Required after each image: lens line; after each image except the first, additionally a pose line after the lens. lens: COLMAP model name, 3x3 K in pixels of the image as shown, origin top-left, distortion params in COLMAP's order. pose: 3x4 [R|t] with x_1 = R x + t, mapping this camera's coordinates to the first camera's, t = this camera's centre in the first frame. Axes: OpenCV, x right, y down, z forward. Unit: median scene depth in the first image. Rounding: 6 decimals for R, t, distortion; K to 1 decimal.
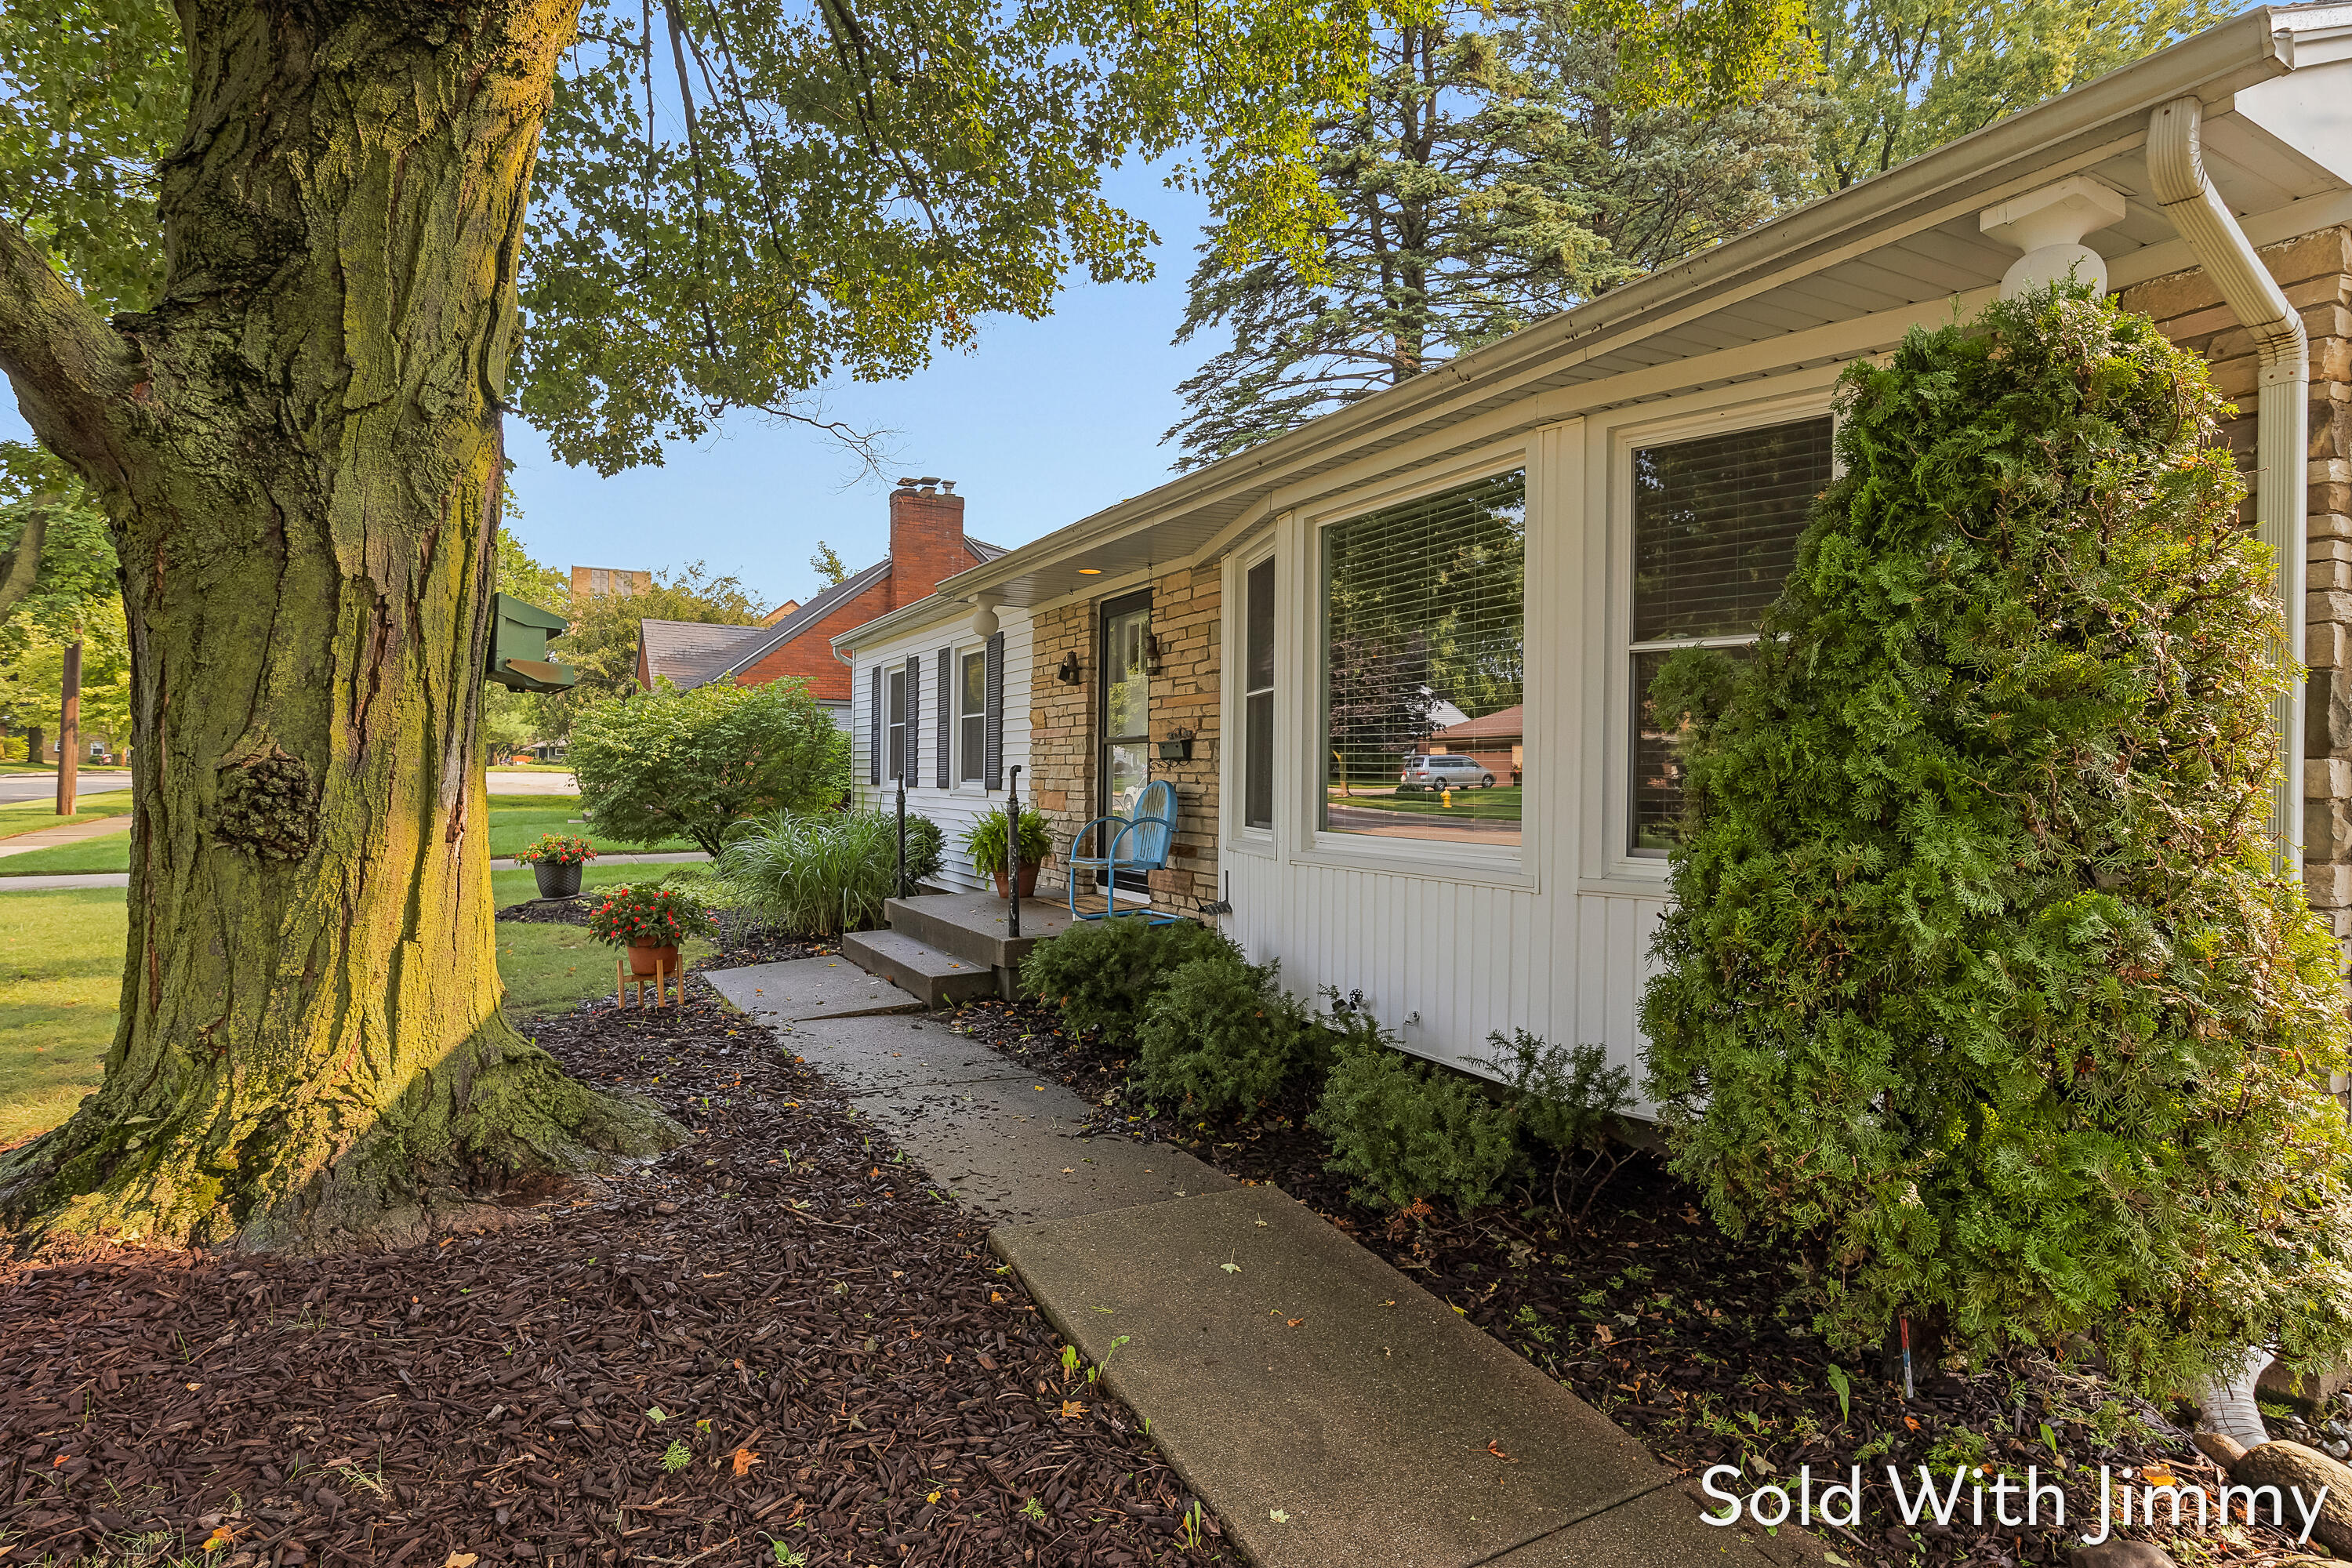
lens RADIAL K [[1208.9, 0, 1185.0], [0, 1208.9, 783.1], [0, 0, 1]] dist [-0.005277, 0.001637]
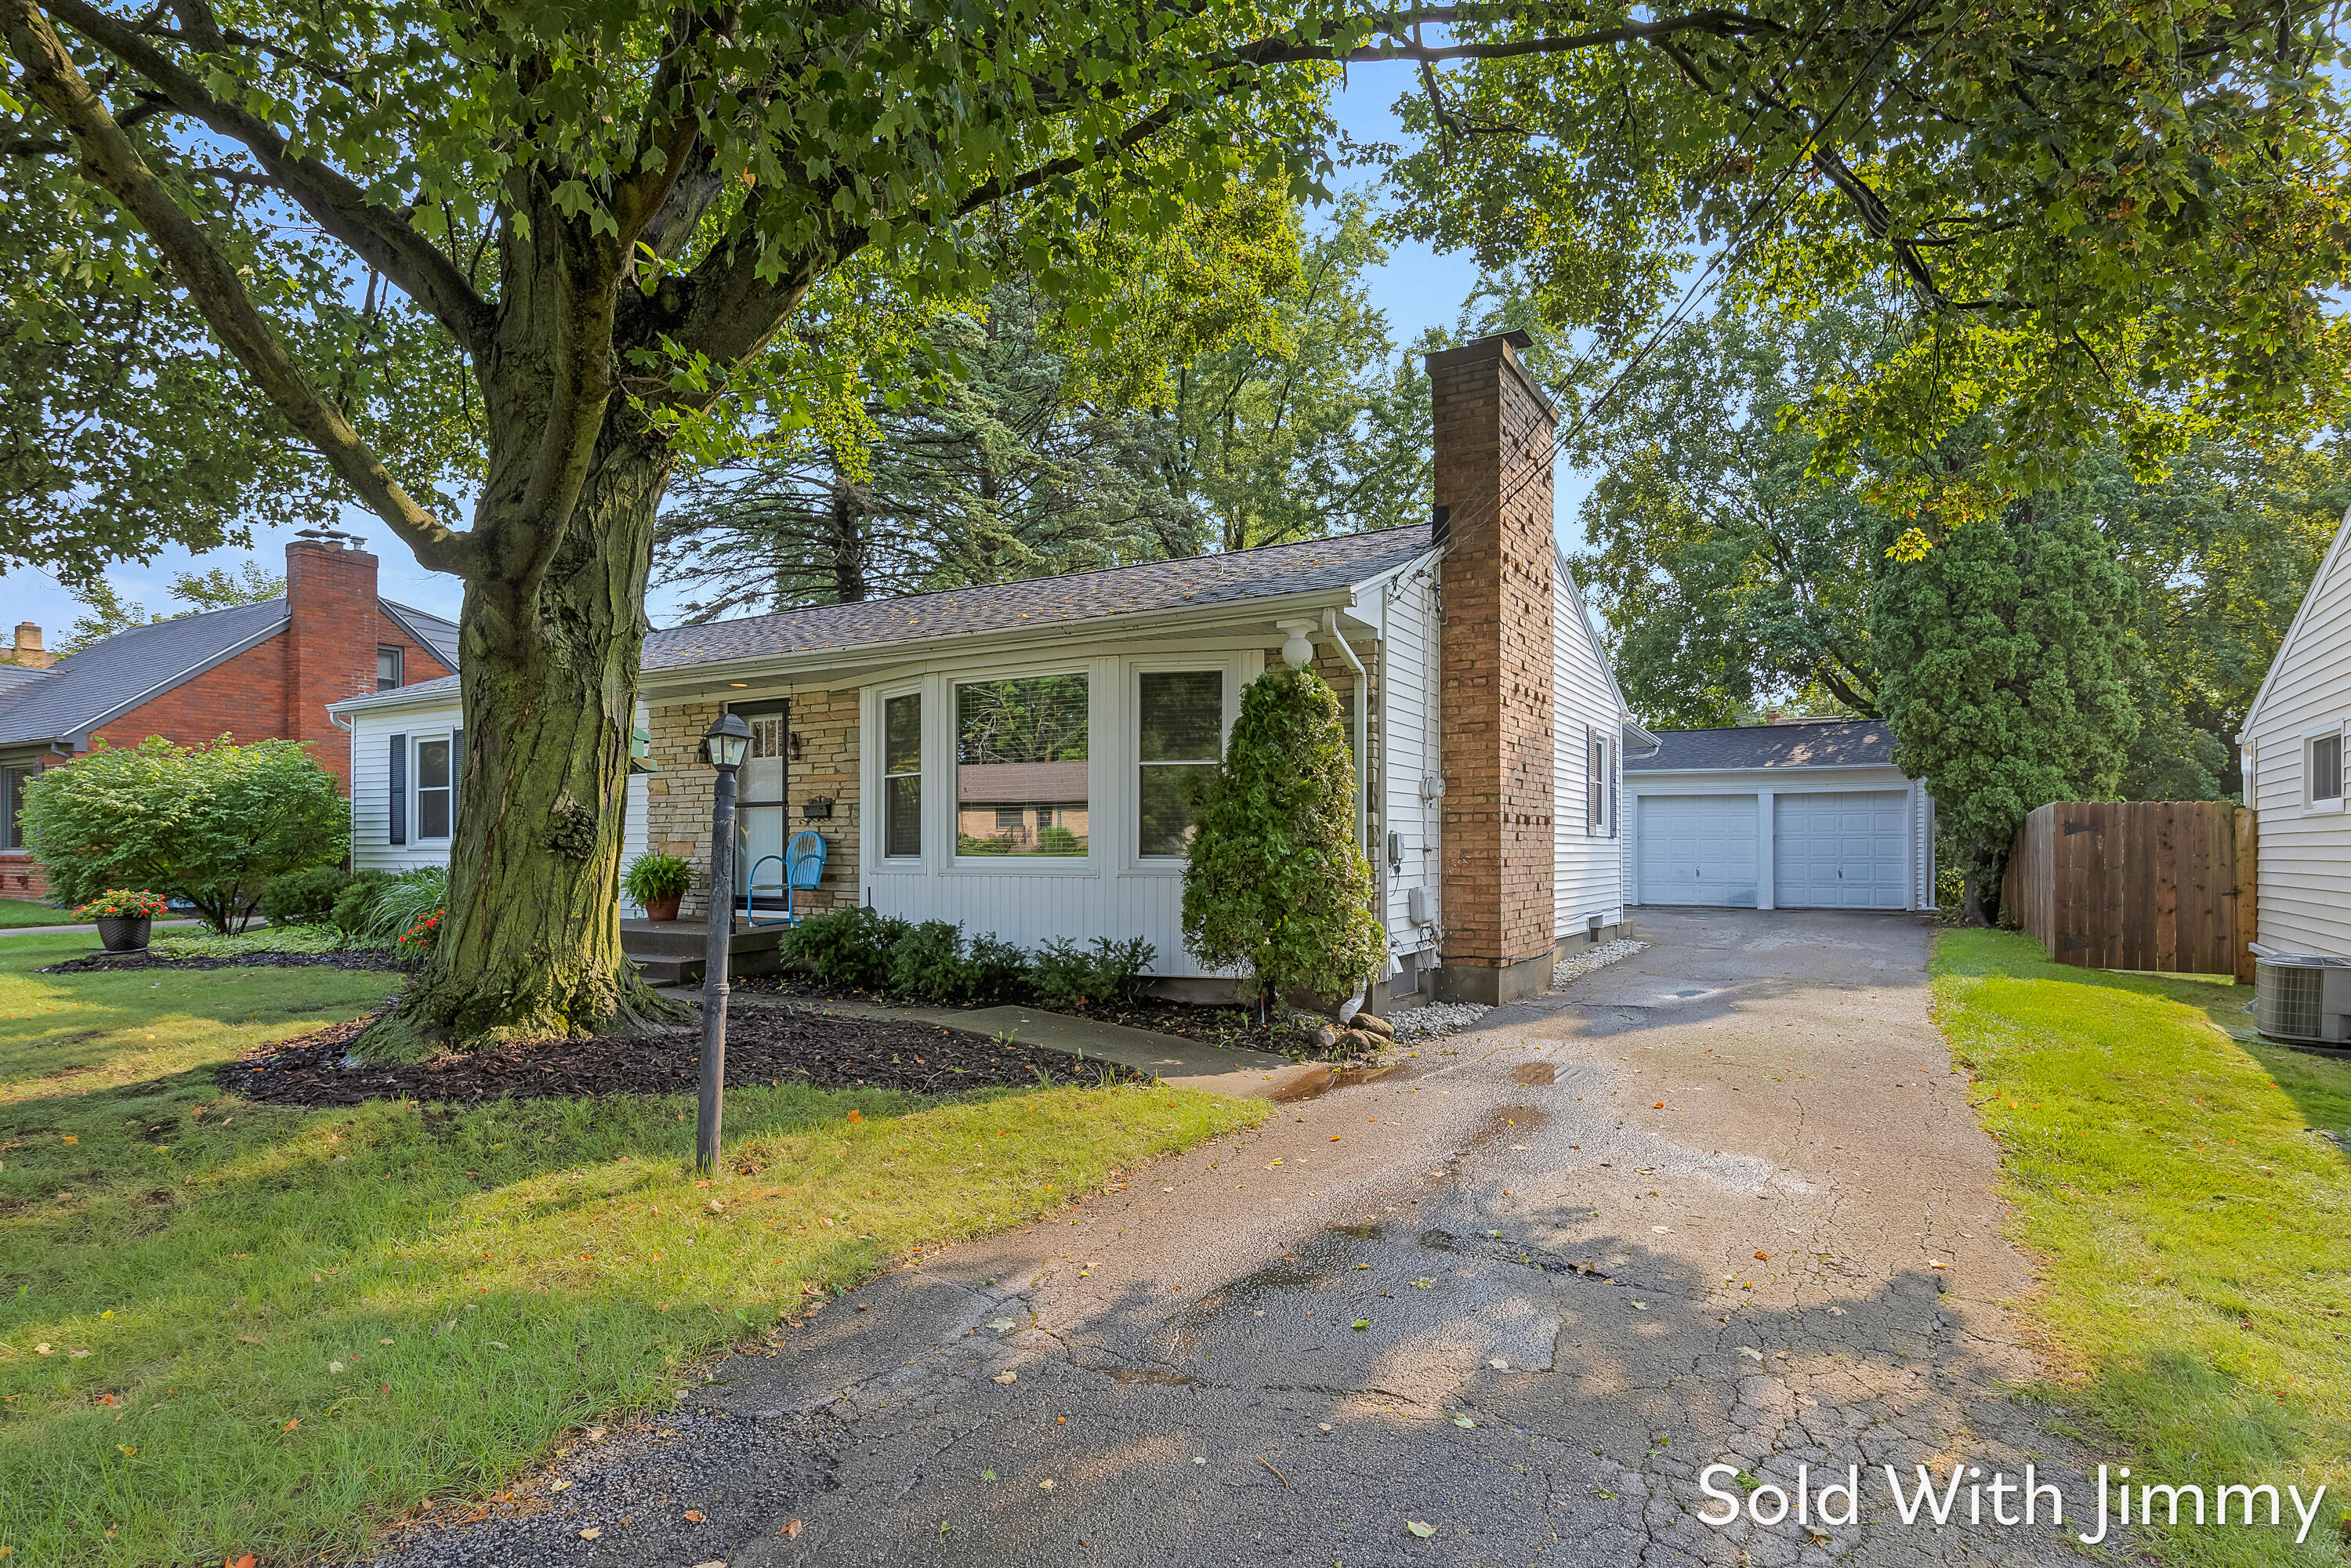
lens RADIAL K [[1208.3, 0, 1176.9], [0, 1208.3, 855.6], [0, 0, 1]] dist [-0.005277, 0.001637]
pose [[0.861501, -0.011958, 0.507614, -0.885402], [0.010877, 0.999928, 0.005095, 0.057706], [-0.507639, 0.001131, 0.861569, -1.187095]]
